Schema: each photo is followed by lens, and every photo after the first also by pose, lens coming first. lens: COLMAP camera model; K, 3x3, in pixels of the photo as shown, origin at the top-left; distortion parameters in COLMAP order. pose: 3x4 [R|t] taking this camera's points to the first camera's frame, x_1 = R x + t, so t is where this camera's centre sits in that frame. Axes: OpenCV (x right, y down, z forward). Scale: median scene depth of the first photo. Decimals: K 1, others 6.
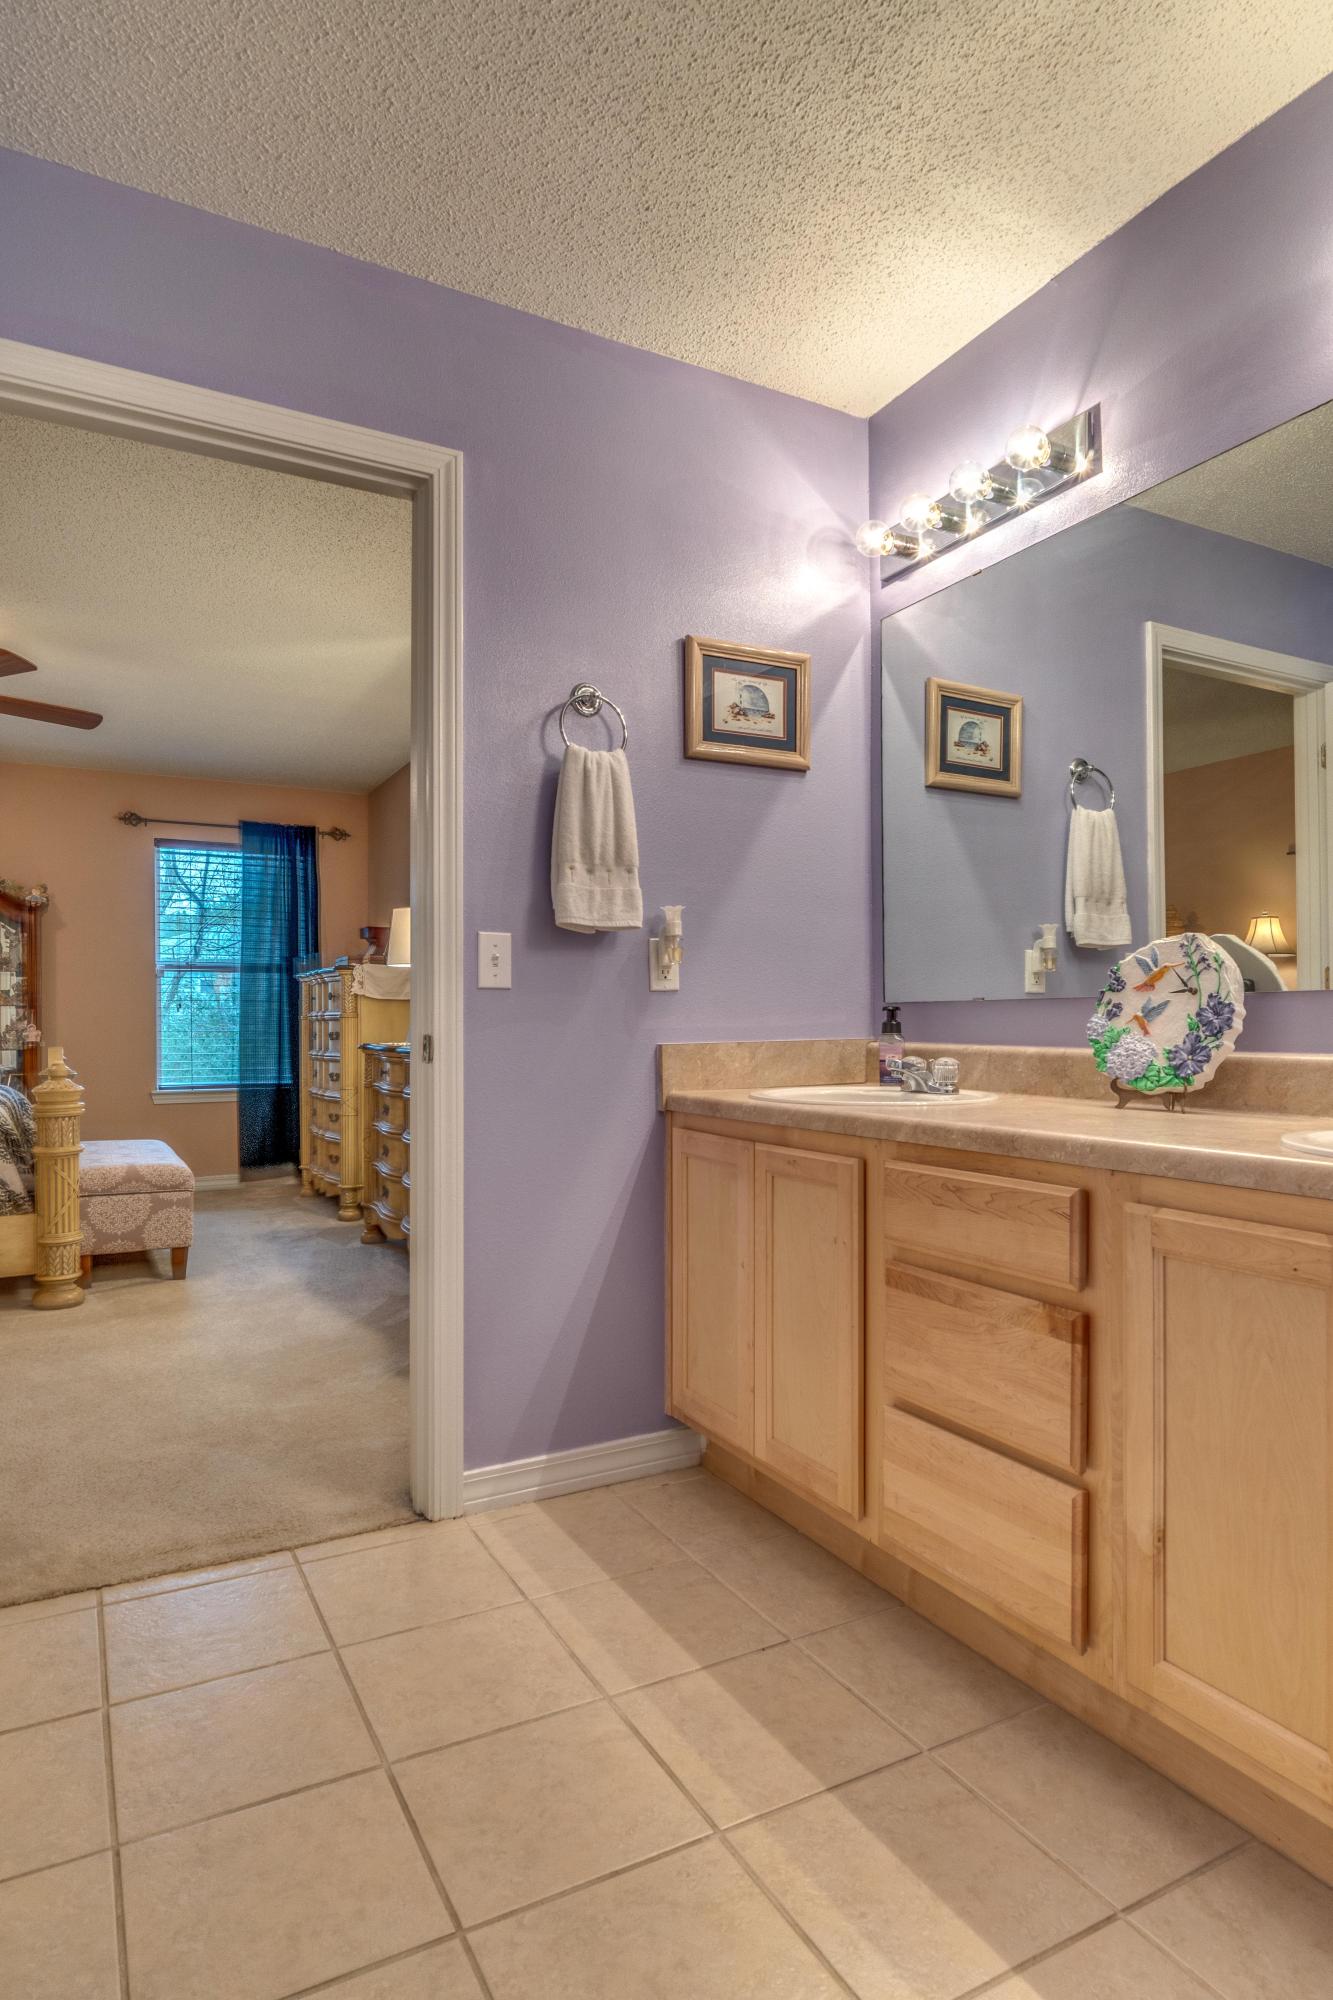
lens RADIAL K [[1130.0, 0, 718.9], [0, 1130.0, 1017.8], [0, 0, 1]] dist [-0.004685, -0.002259]
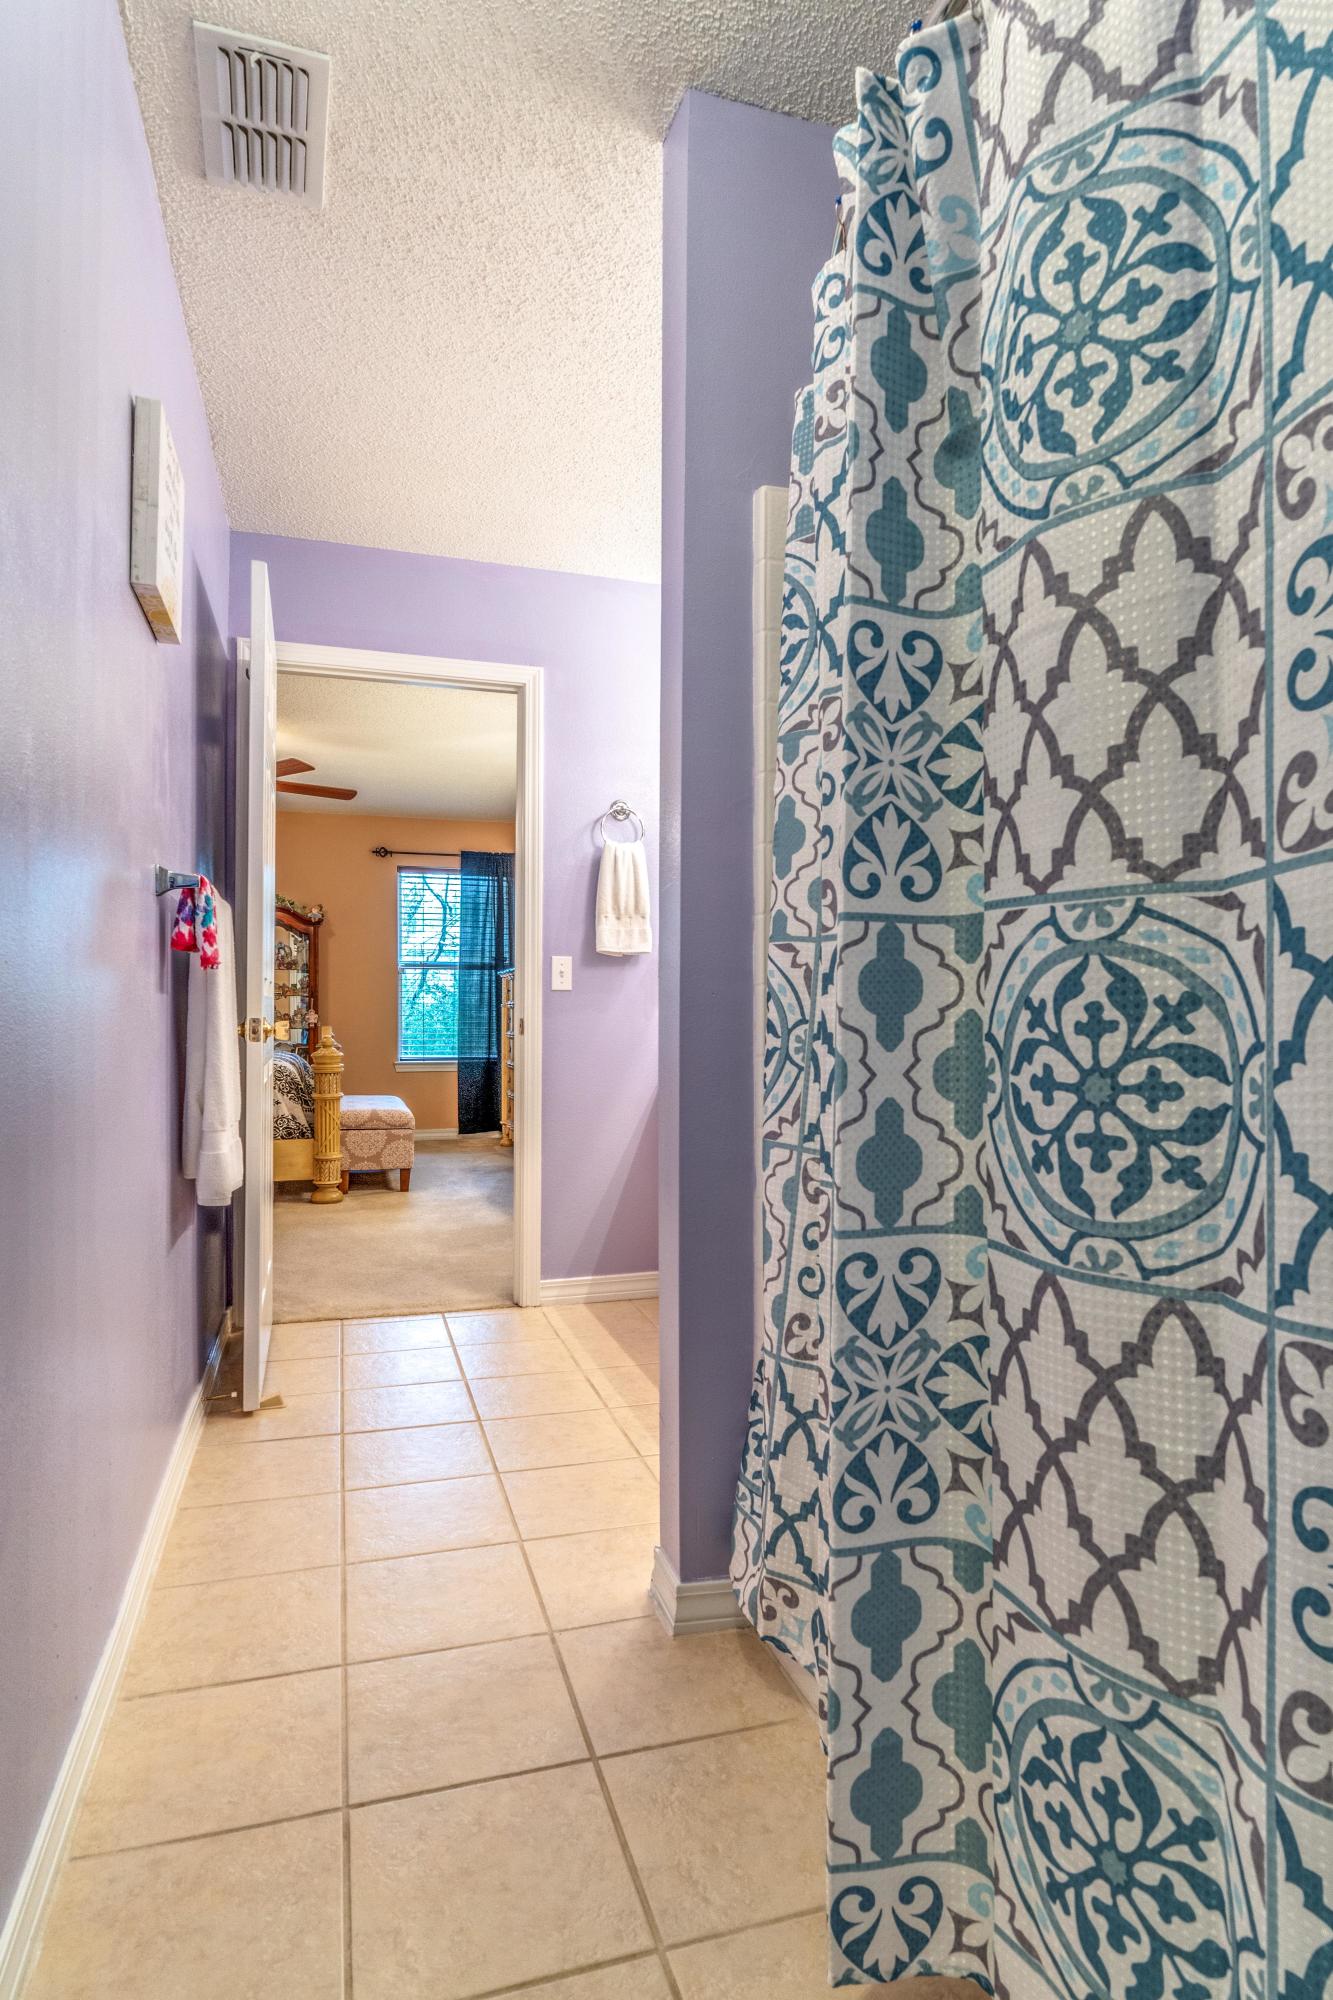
lens RADIAL K [[1164.4, 0, 666.5], [0, 1164.4, 1000.0], [0, 0, 1]] dist [0.001048, -0.000410]
pose [[0.968137, 0.001160, -0.250417, 0.208358], [-0.002116, 0.999991, -0.003551, -0.003400], [0.250411, 0.003968, 0.968132, -0.337095]]
